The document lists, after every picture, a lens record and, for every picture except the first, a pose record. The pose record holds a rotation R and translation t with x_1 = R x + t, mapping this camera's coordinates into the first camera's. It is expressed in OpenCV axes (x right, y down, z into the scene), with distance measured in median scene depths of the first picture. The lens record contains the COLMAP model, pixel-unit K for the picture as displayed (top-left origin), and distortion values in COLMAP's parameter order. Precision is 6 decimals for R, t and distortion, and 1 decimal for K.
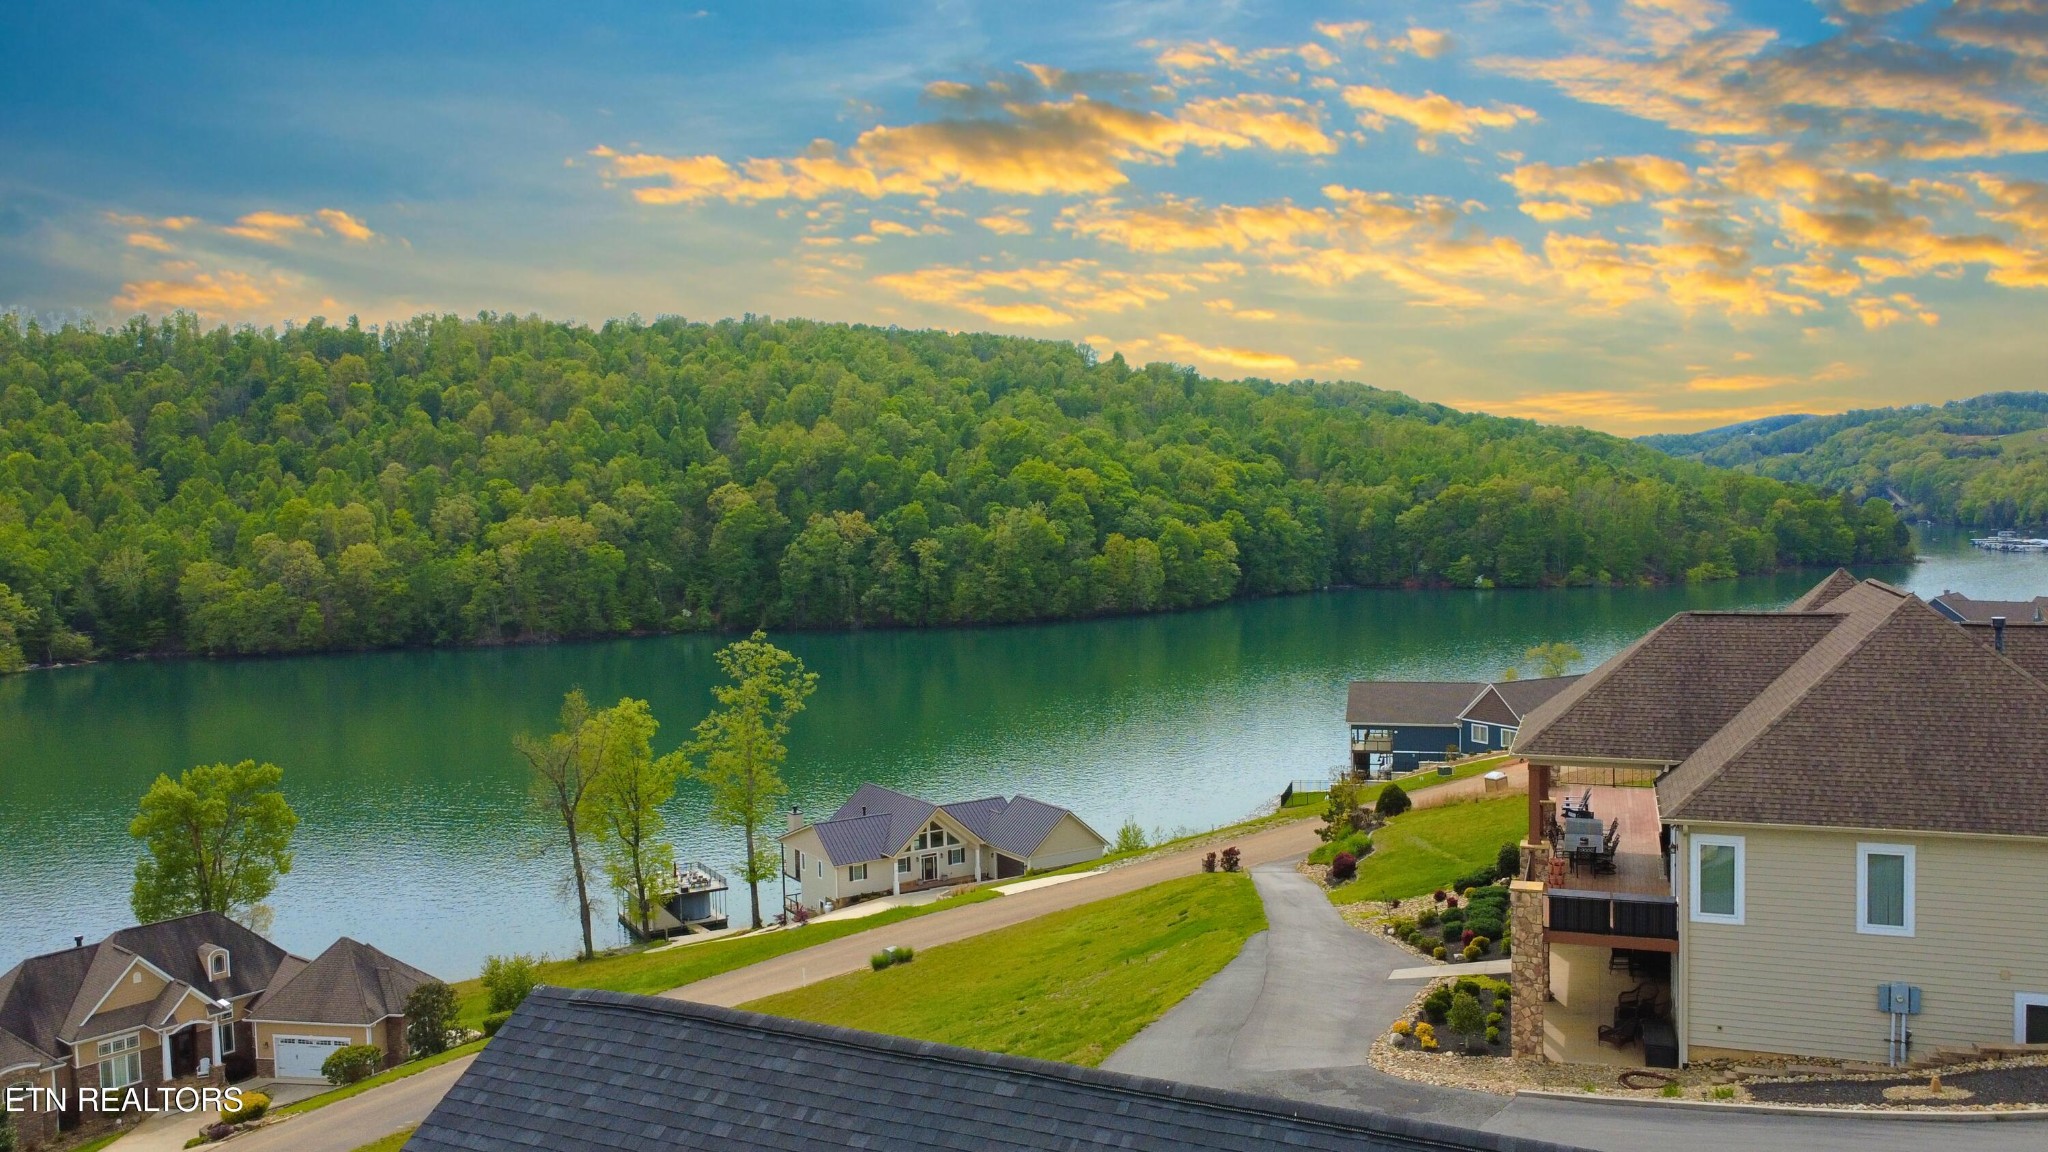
lens RADIAL K [[1531.3, 0, 1020.7], [0, 1531.3, 576.4], [0, 0, 1]] dist [0.006942, -0.002939]
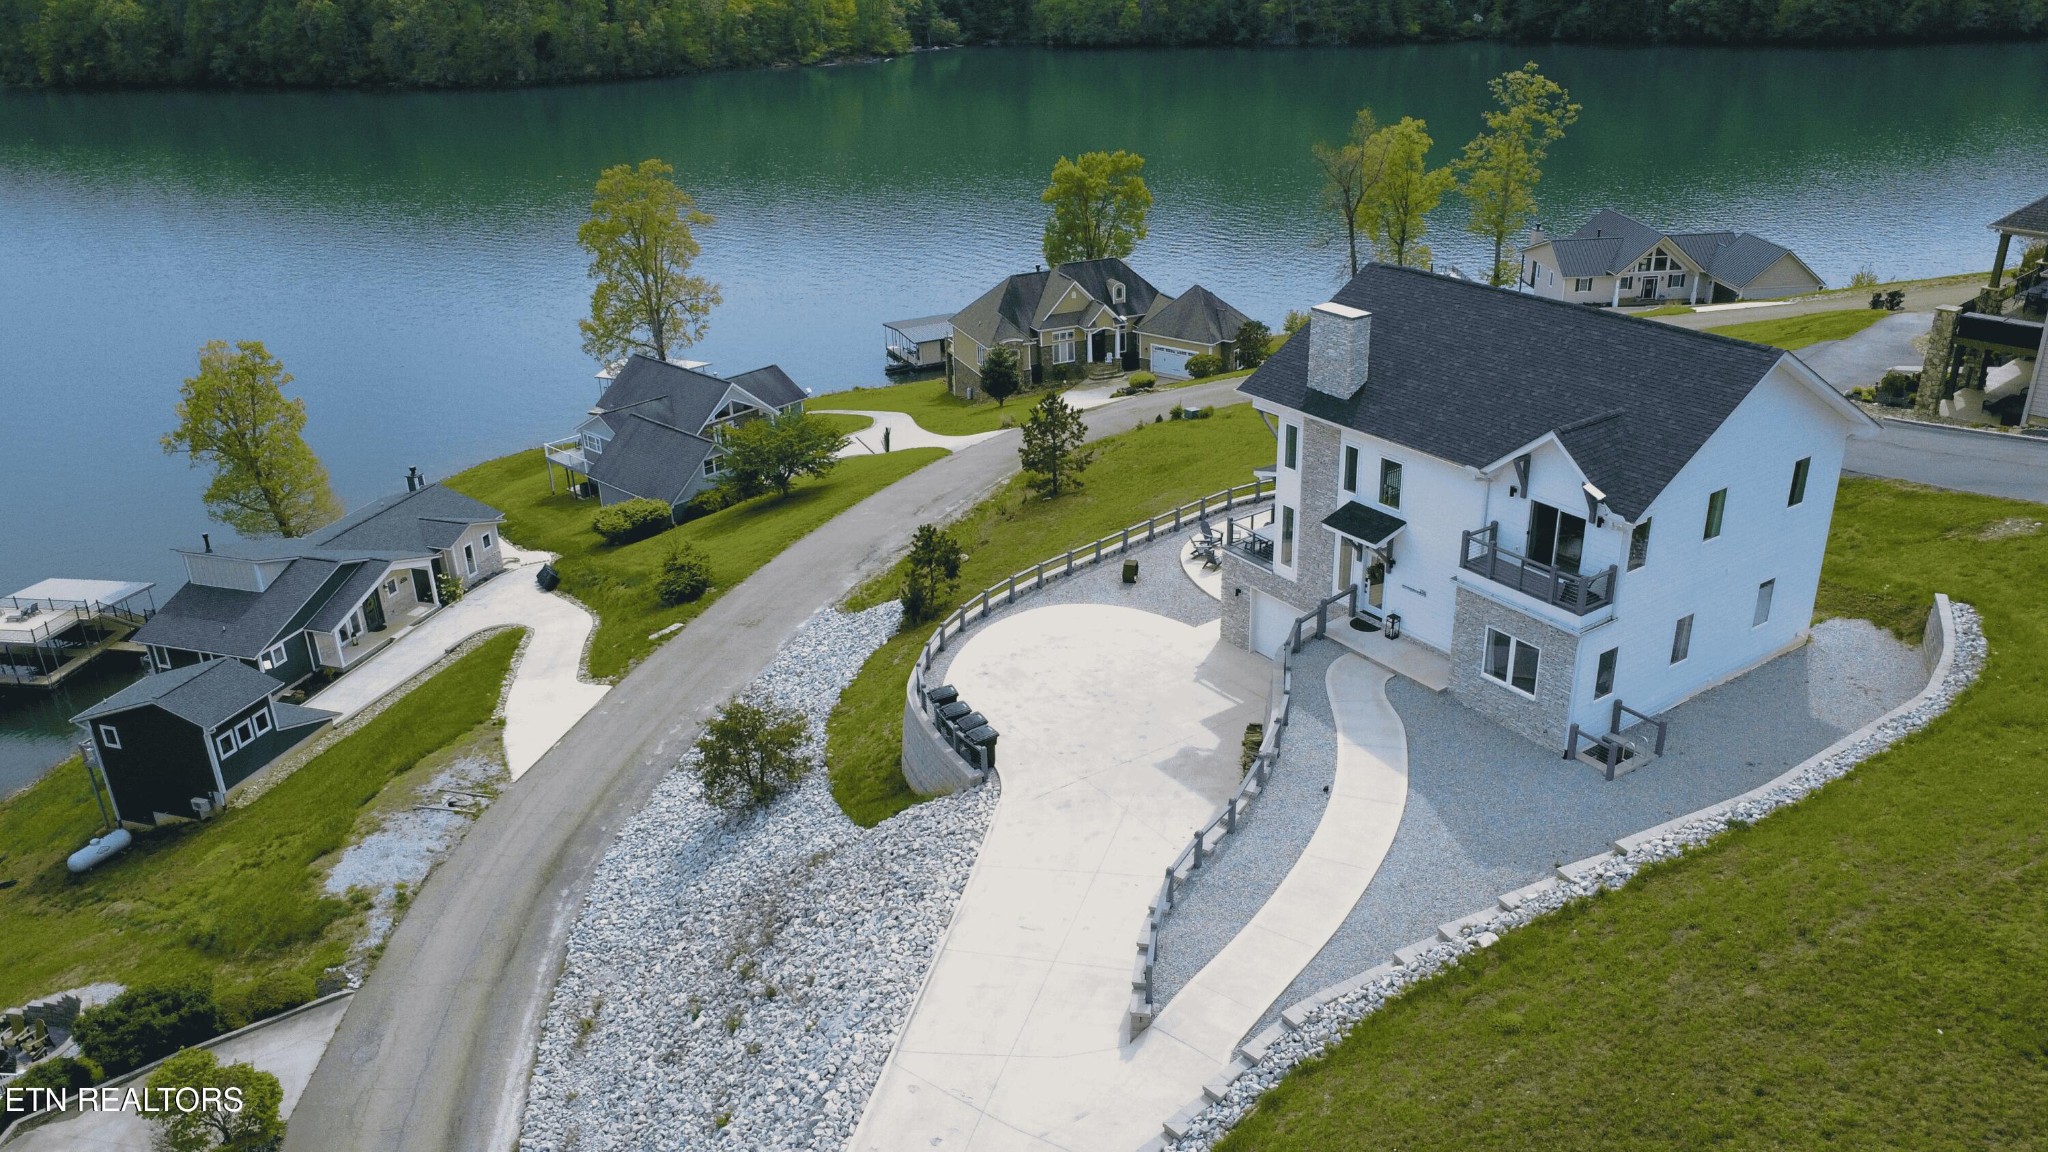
lens RADIAL K [[1531.3, 0, 1020.3], [0, 1531.3, 575.2], [0, 0, 1]] dist [0.006942, -0.002939]
pose [[0.881869, 0.191399, -0.430898, 0.053331], [-0.017712, 0.926702, 0.375380, -0.030801], [0.471162, -0.323404, 0.820620, -0.213580]]
